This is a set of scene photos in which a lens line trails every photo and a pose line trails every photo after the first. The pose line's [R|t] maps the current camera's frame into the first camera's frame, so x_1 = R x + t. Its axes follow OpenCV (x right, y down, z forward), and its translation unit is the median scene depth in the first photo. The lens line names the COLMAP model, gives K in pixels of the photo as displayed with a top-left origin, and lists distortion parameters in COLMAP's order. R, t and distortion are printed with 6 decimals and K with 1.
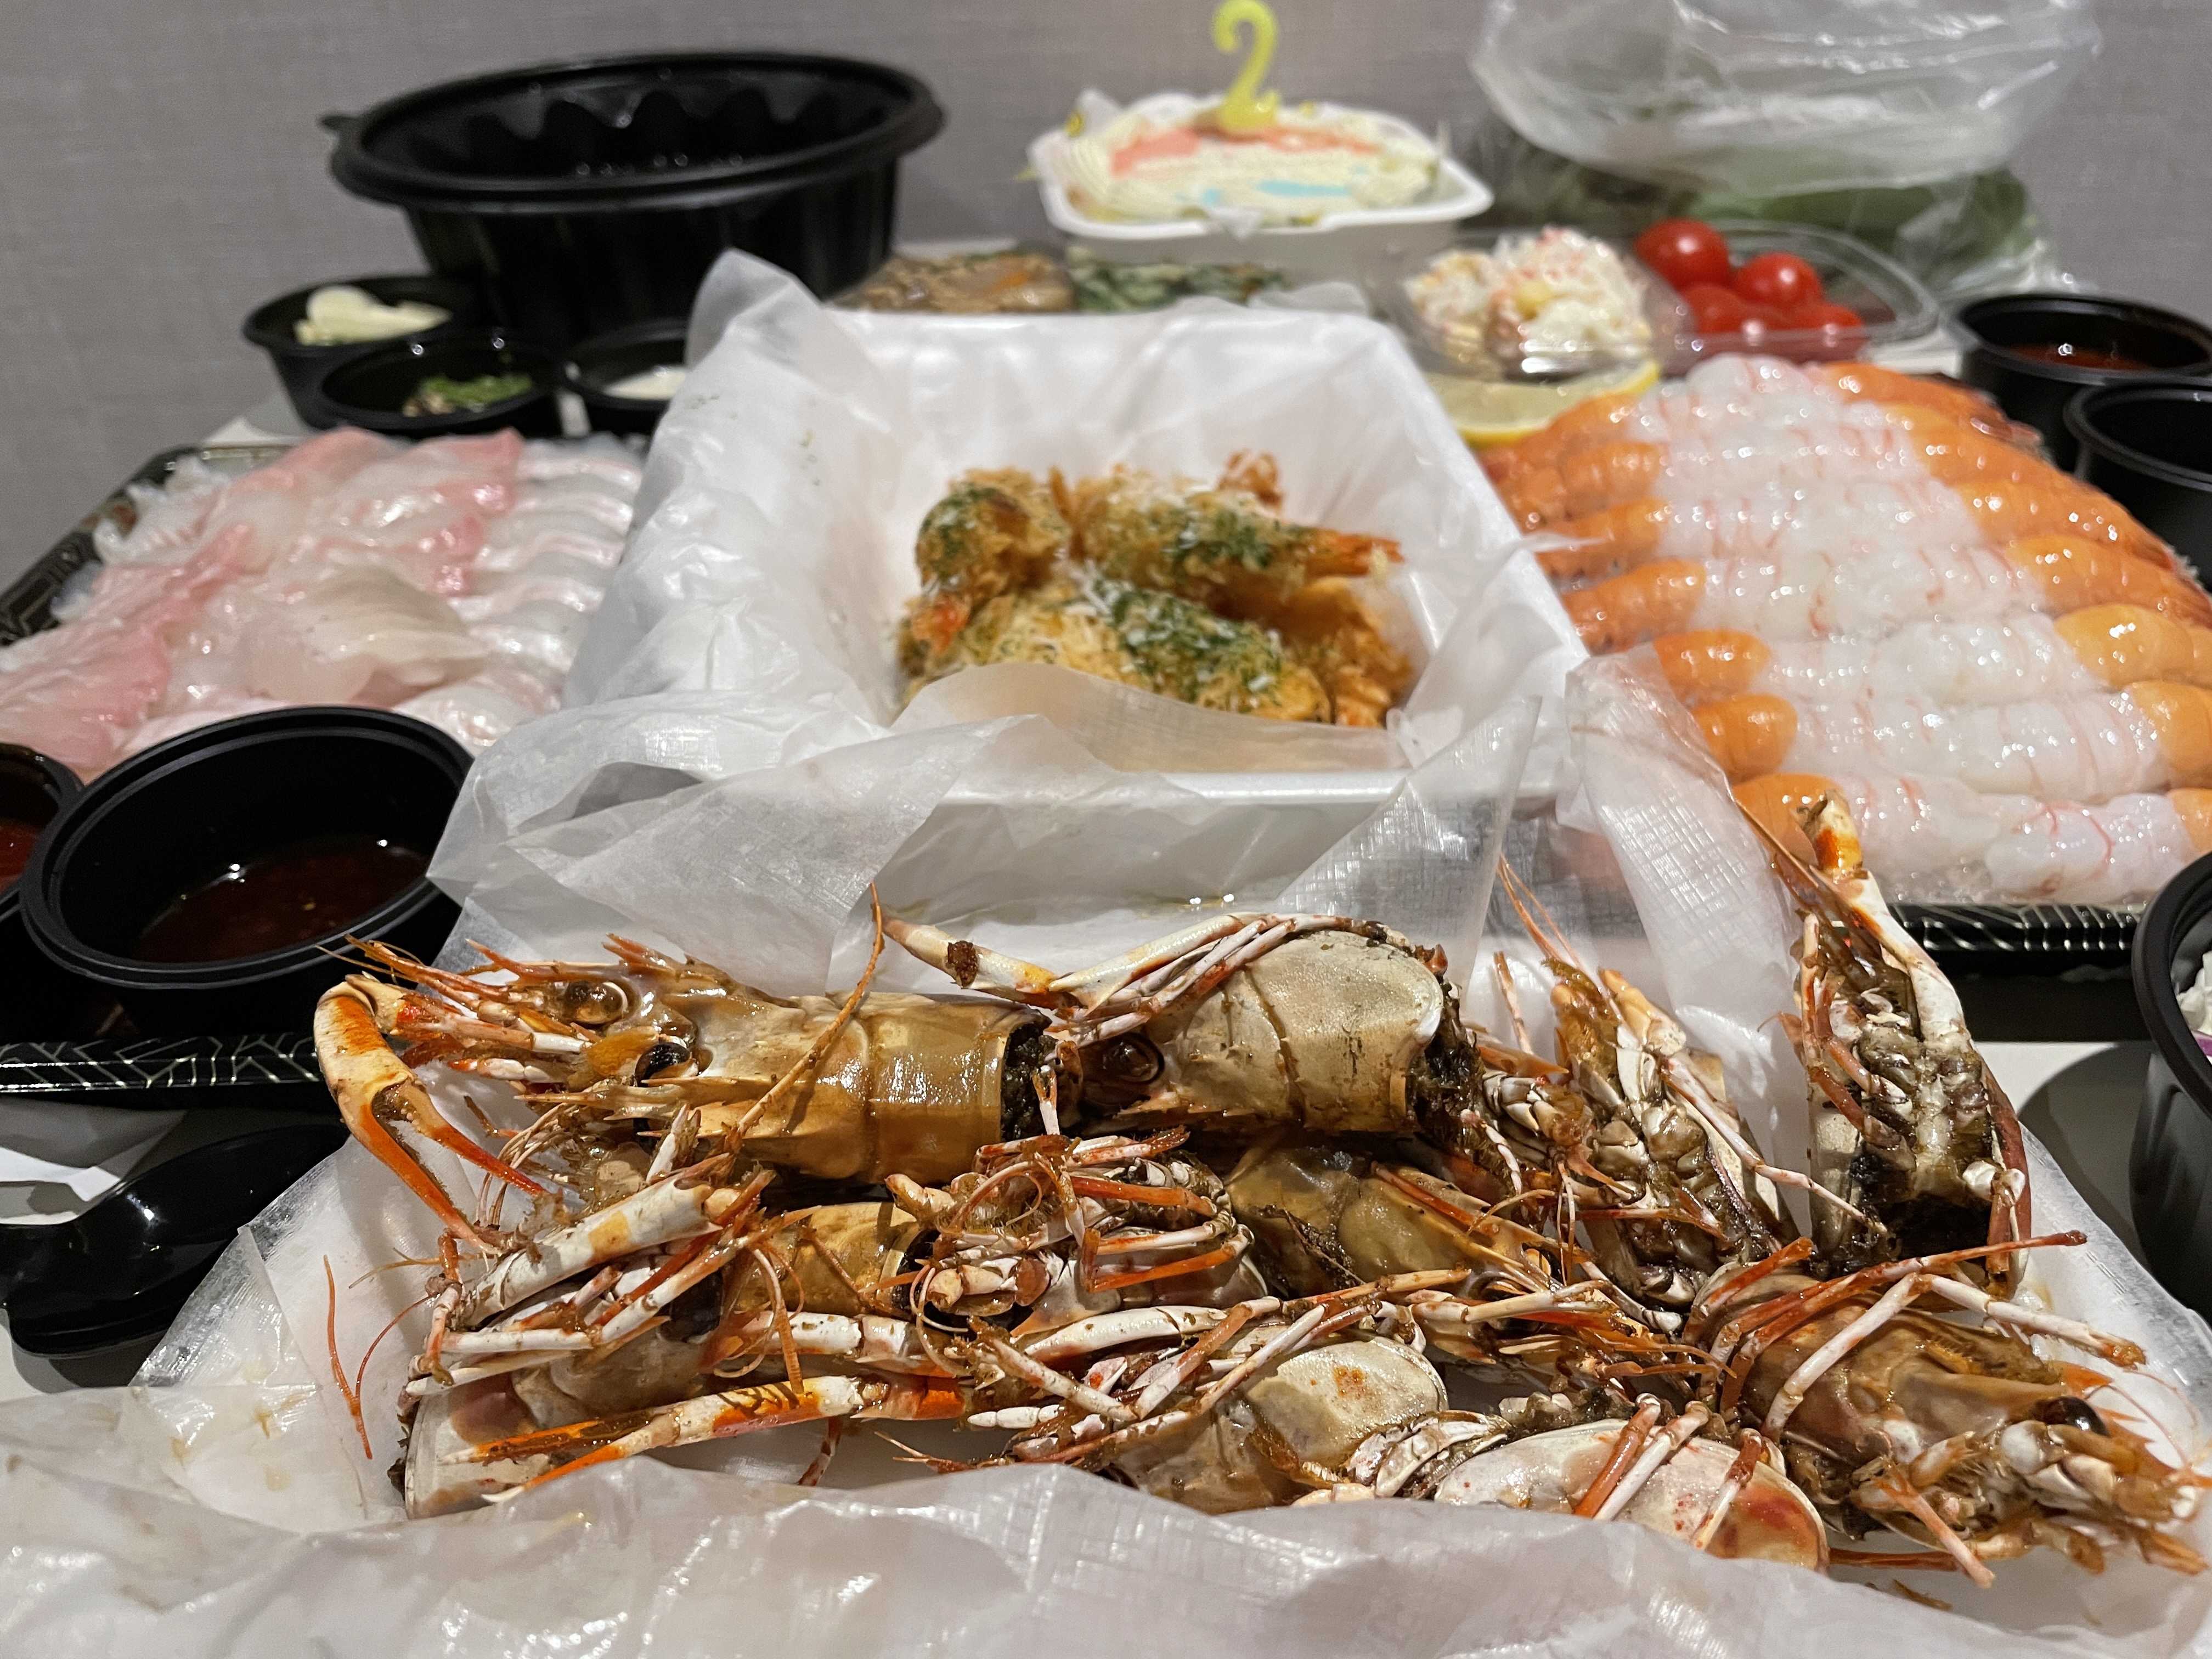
lens RADIAL K [[1680.2, 0, 1106.0], [0, 1680.2, 829.5], [0, 0, 1]] dist [0.052469, -0.105013]
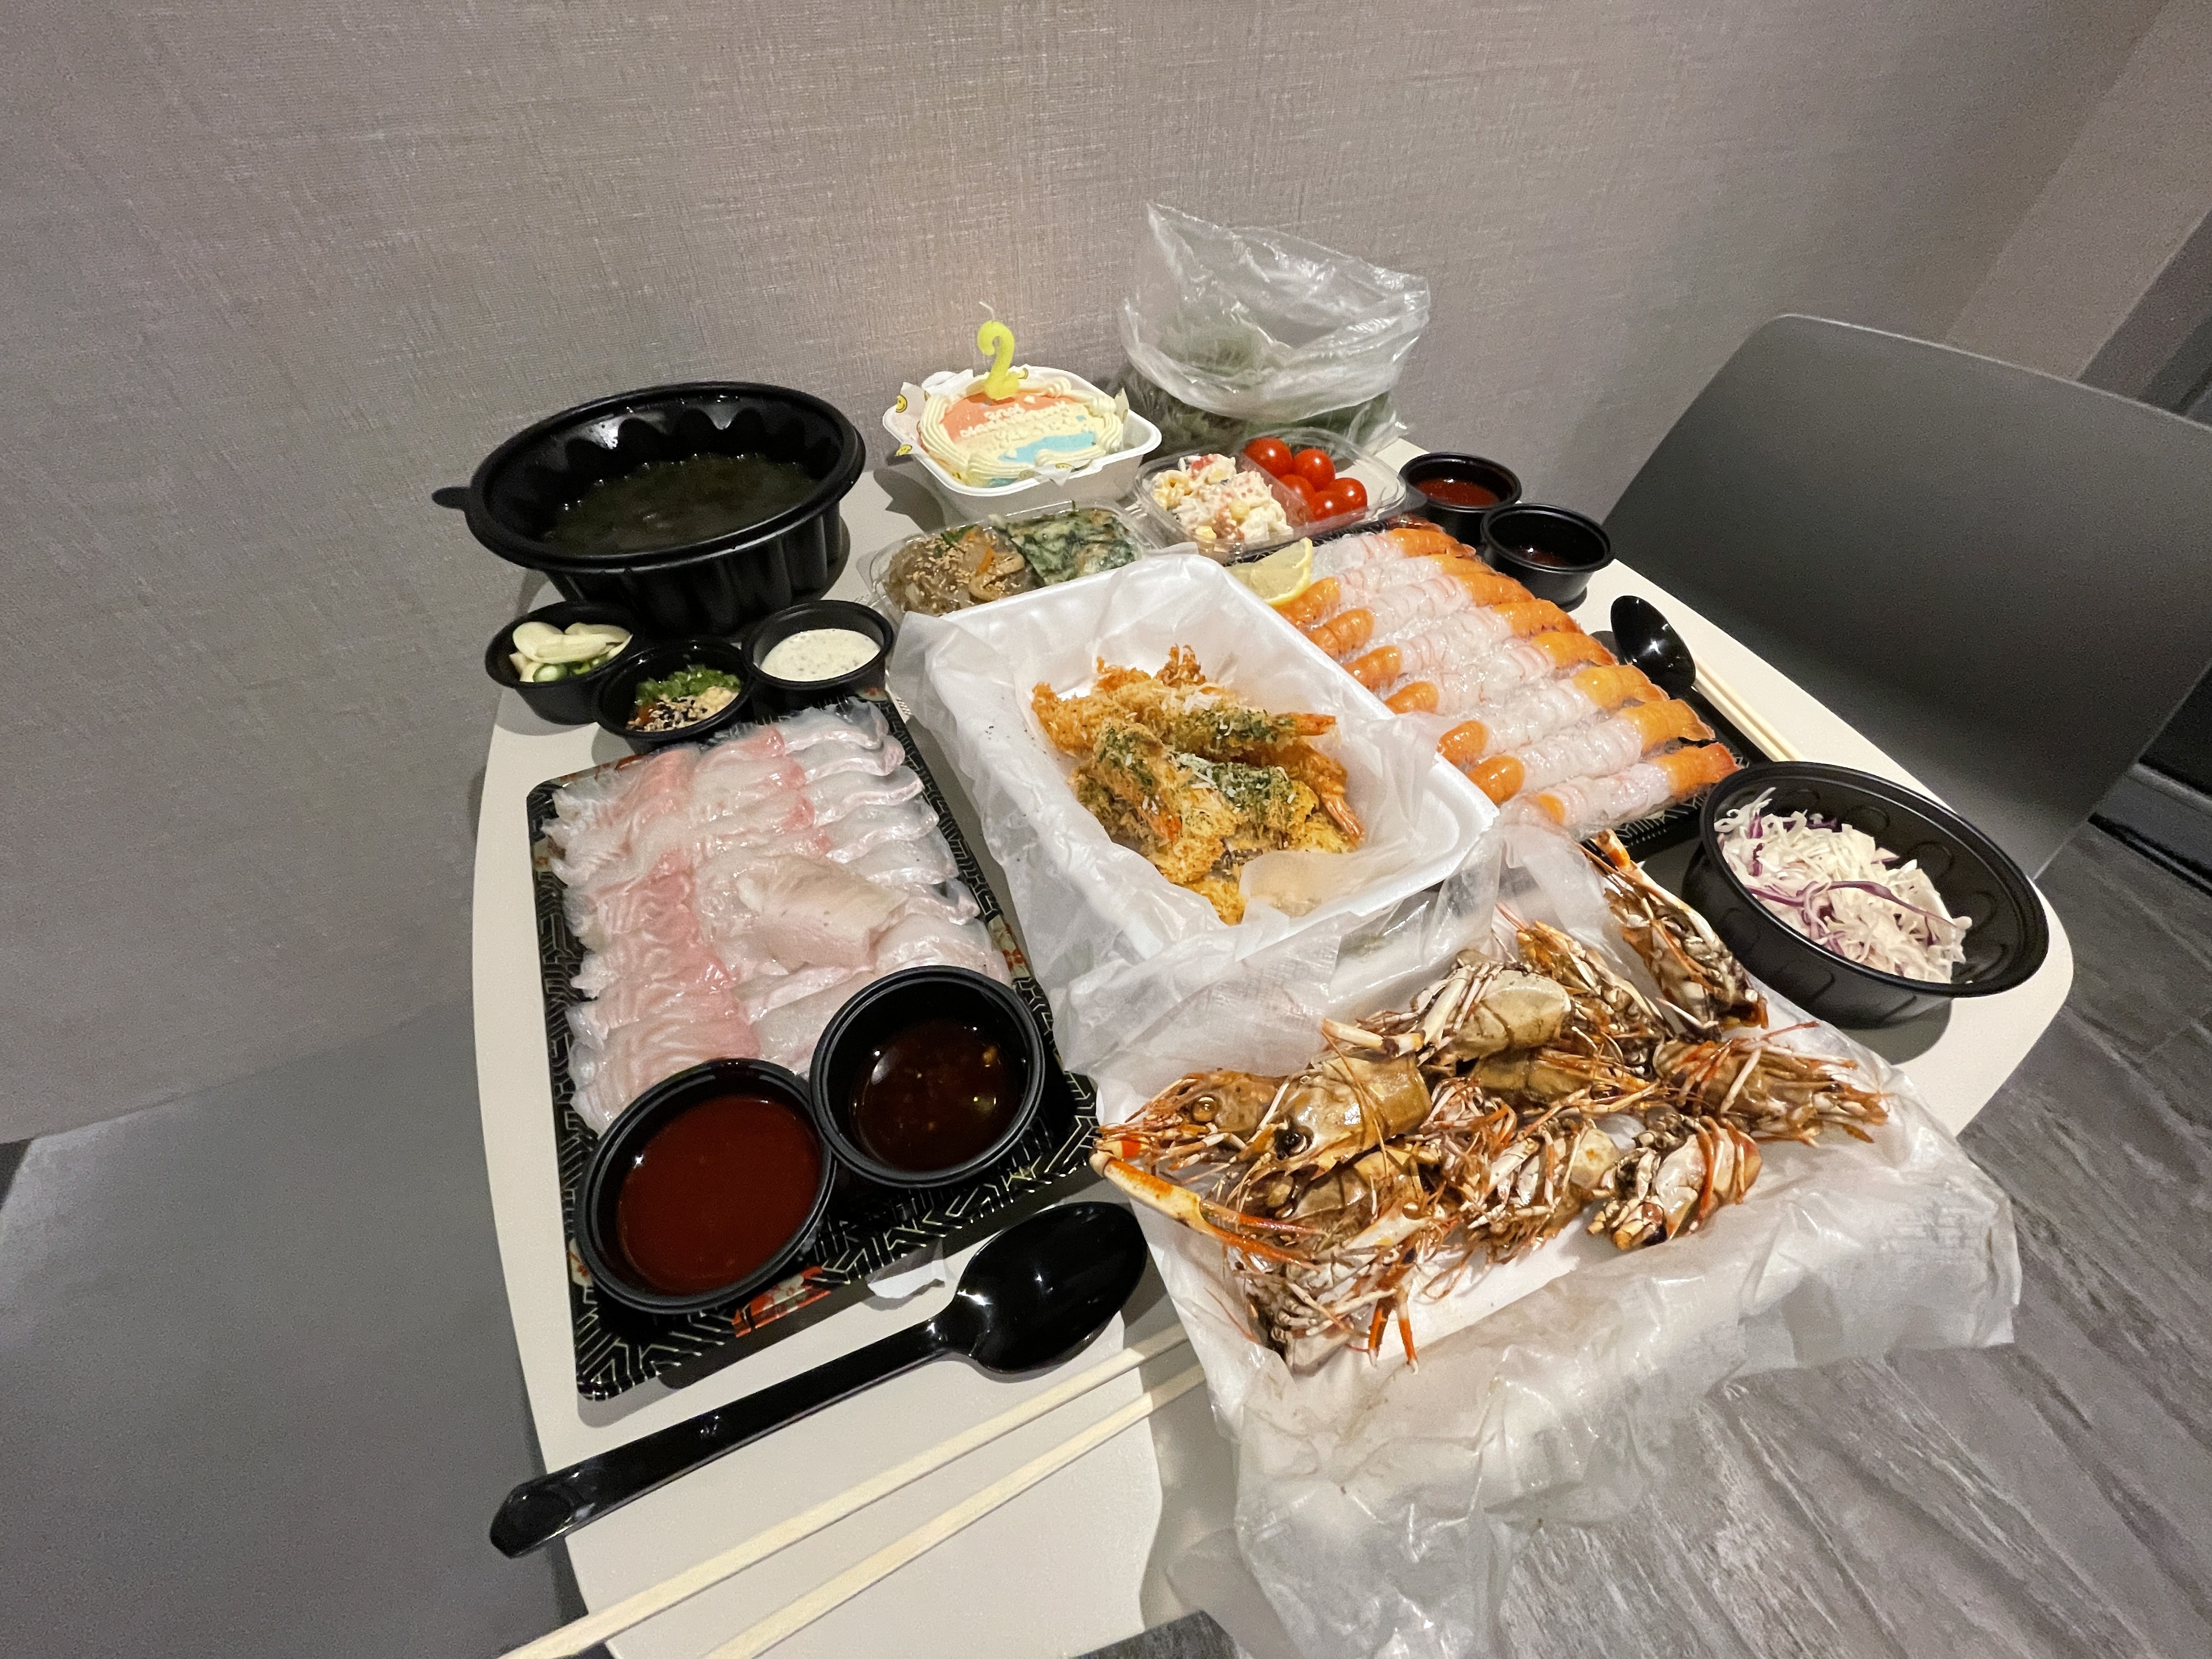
lens RADIAL K [[857.5, 0, 1106.0], [0, 857.5, 829.5], [0, 0, 1]] dist [0.001315, 0.000074]
pose [[0.901647, -0.308464, 0.303120, -0.435194], [0.229262, 0.935234, 0.269771, -0.375705], [-0.366703, -0.173744, 0.913970, 0.085661]]
